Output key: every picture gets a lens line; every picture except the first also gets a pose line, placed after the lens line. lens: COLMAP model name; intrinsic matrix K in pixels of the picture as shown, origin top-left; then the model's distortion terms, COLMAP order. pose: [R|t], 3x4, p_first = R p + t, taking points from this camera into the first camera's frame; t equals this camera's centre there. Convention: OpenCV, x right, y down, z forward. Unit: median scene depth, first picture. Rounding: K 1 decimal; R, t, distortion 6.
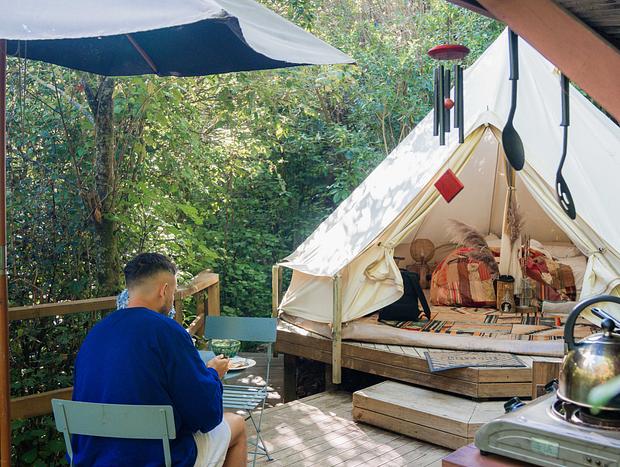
lens RADIAL K [[656.7, 0, 310.0], [0, 656.7, 233.5], [0, 0, 1]] dist [-0.101085, 0.049176]
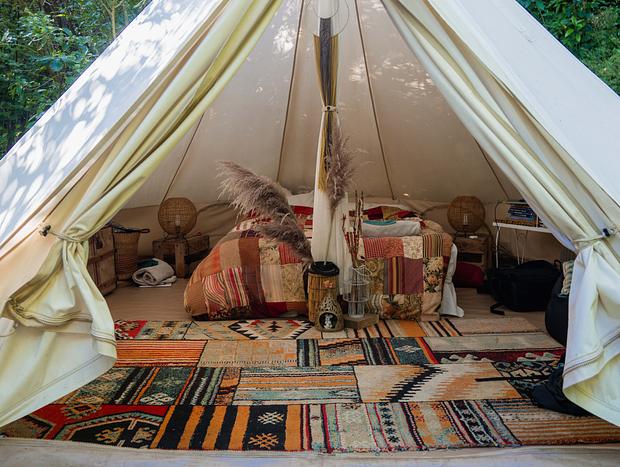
lens RADIAL K [[656.7, 0, 310.0], [0, 656.7, 233.5], [0, 0, 1]] dist [-0.101085, 0.049176]
pose [[0.936707, -0.043662, 0.347382, 0.105467], [0.017023, 0.996700, 0.079371, -0.007772], [-0.349701, -0.068434, 0.934359, 0.540209]]
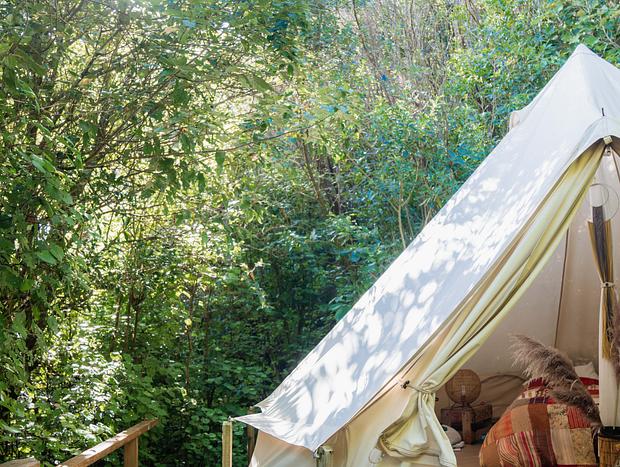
lens RADIAL K [[656.7, 0, 310.0], [0, 656.7, 233.5], [0, 0, 1]] dist [-0.101085, 0.049176]
pose [[0.999594, -0.020315, -0.019955, 0.039380], [0.016010, 0.980446, -0.196138, -0.000526], [0.023549, 0.195739, 0.980373, 0.429173]]
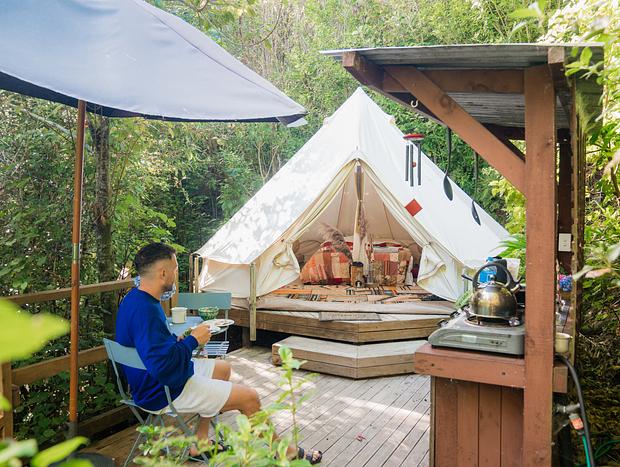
lens RADIAL K [[527.6, 0, 310.0], [0, 527.6, 233.5], [0, 0, 1]] dist [-0.008016, -0.002496]
pose [[0.962731, -0.005442, 0.270406, -0.130613], [0.005384, 0.999985, 0.000957, -0.000055], [-0.270407, 0.000534, 0.962746, -0.105986]]
